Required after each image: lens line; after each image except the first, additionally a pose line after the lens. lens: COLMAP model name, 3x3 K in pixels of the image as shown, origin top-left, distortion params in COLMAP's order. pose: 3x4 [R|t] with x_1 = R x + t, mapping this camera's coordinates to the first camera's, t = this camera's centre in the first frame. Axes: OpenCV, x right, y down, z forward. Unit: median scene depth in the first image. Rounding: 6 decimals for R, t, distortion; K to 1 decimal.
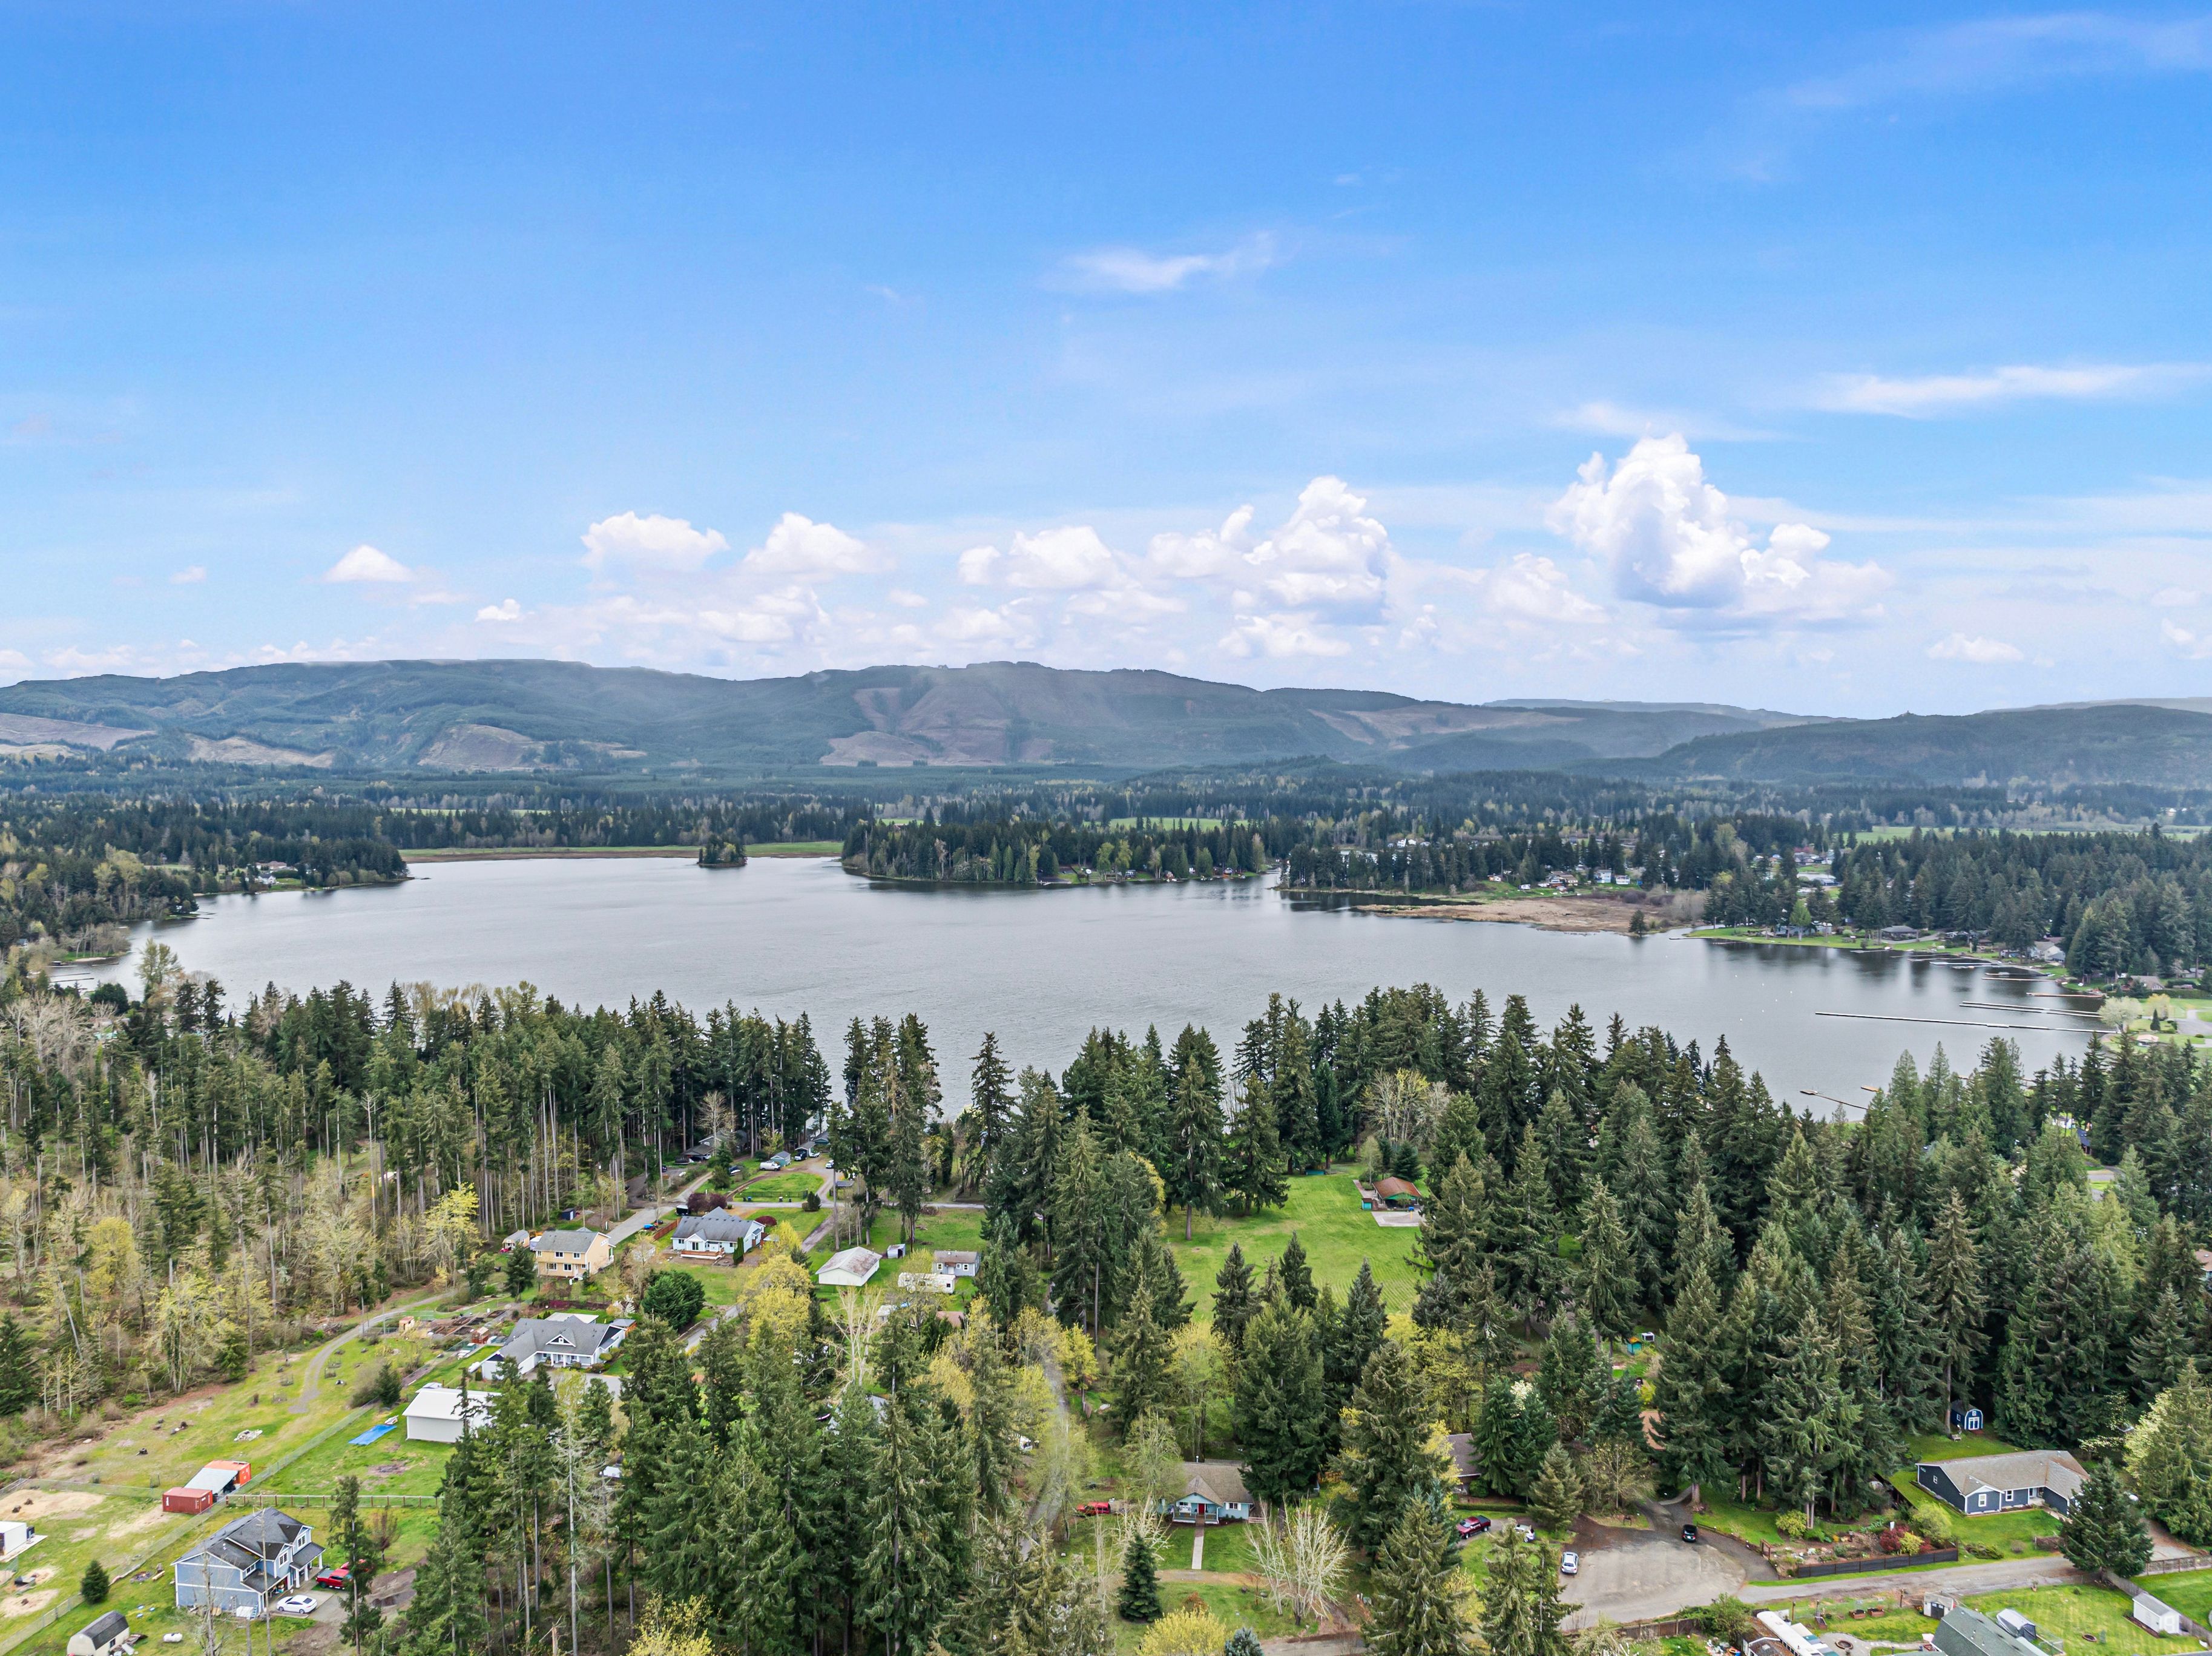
lens RADIAL K [[1554.1, 0, 1106.0], [0, 1554.1, 828.0], [0, 0, 1]] dist [-0.026889, -0.006472]
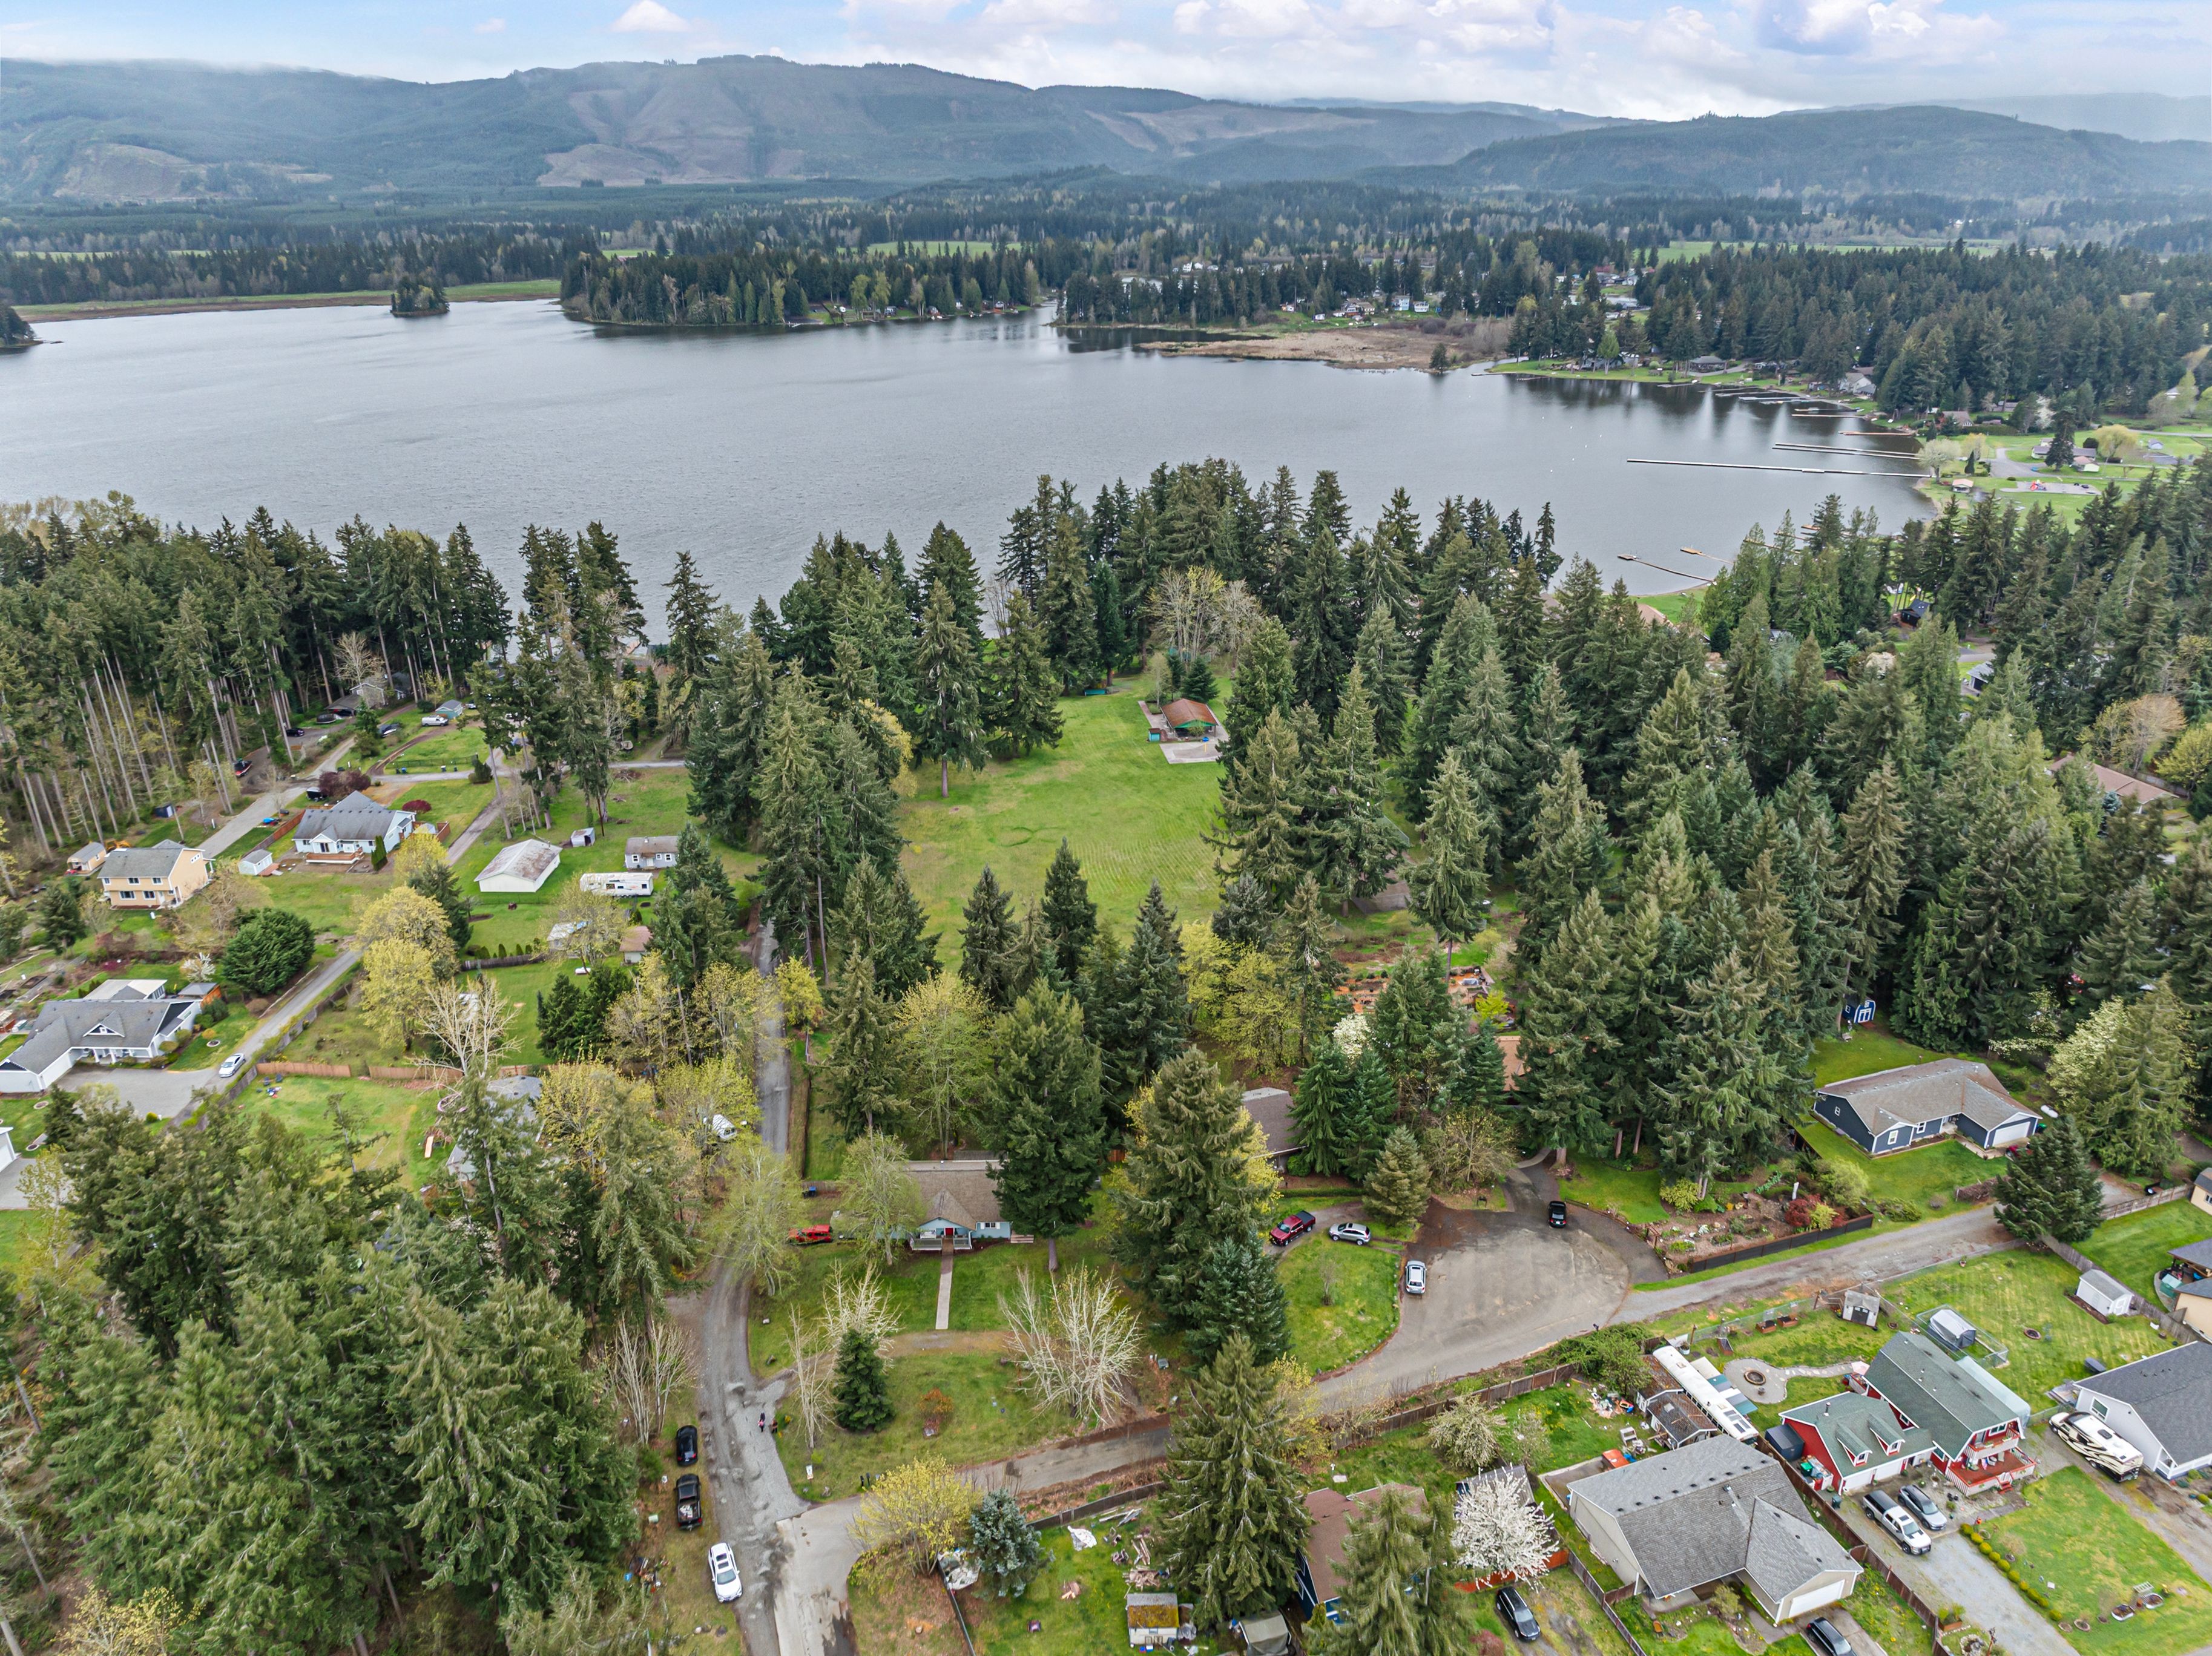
lens RADIAL K [[1554.1, 0, 1106.0], [0, 1554.1, 828.0], [0, 0, 1]] dist [-0.026889, -0.006472]
pose [[0.990065, -0.064169, 0.125113, 0.027441], [0.016315, 0.936211, 0.351061, -0.009301], [-0.139659, -0.345532, 0.927956, 0.168538]]
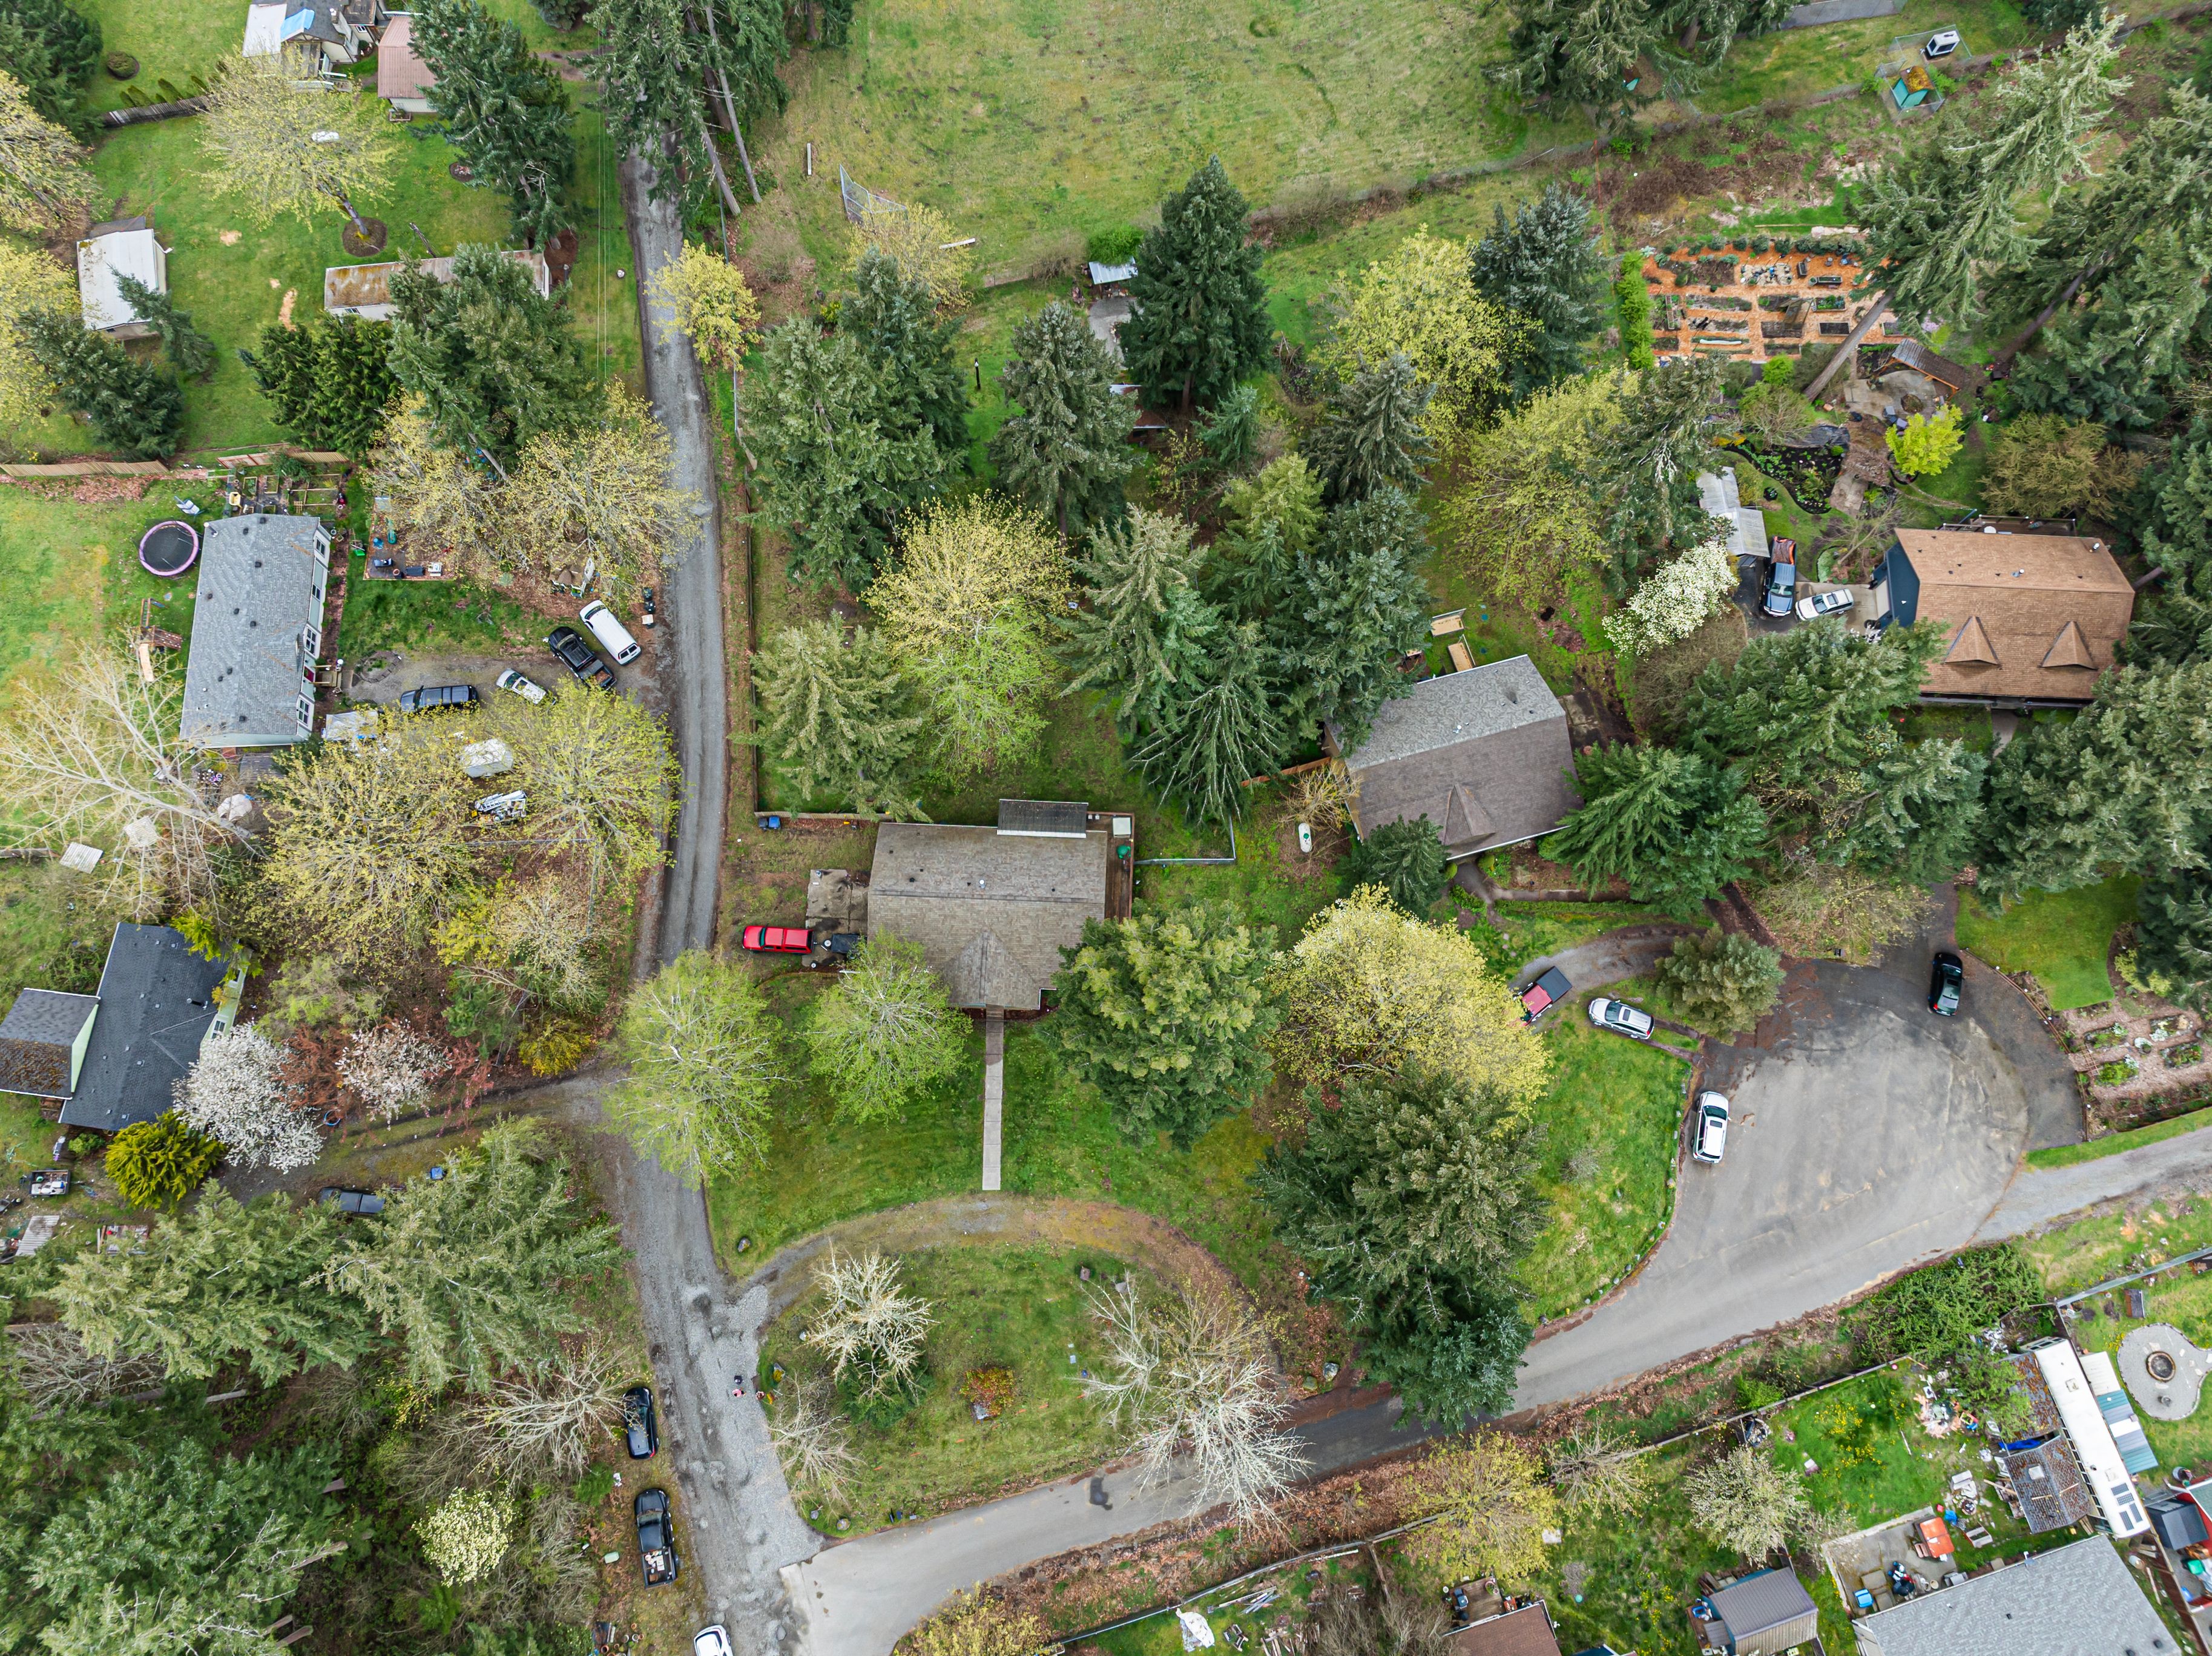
lens RADIAL K [[1554.1, 0, 1106.0], [0, 1554.1, 828.0], [0, 0, 1]] dist [-0.026889, -0.006472]
pose [[0.995351, -0.088900, 0.037061, 0.040892], [-0.006520, 0.321710, 0.946816, -0.021974], [-0.096095, -0.942656, 0.319634, 0.439238]]
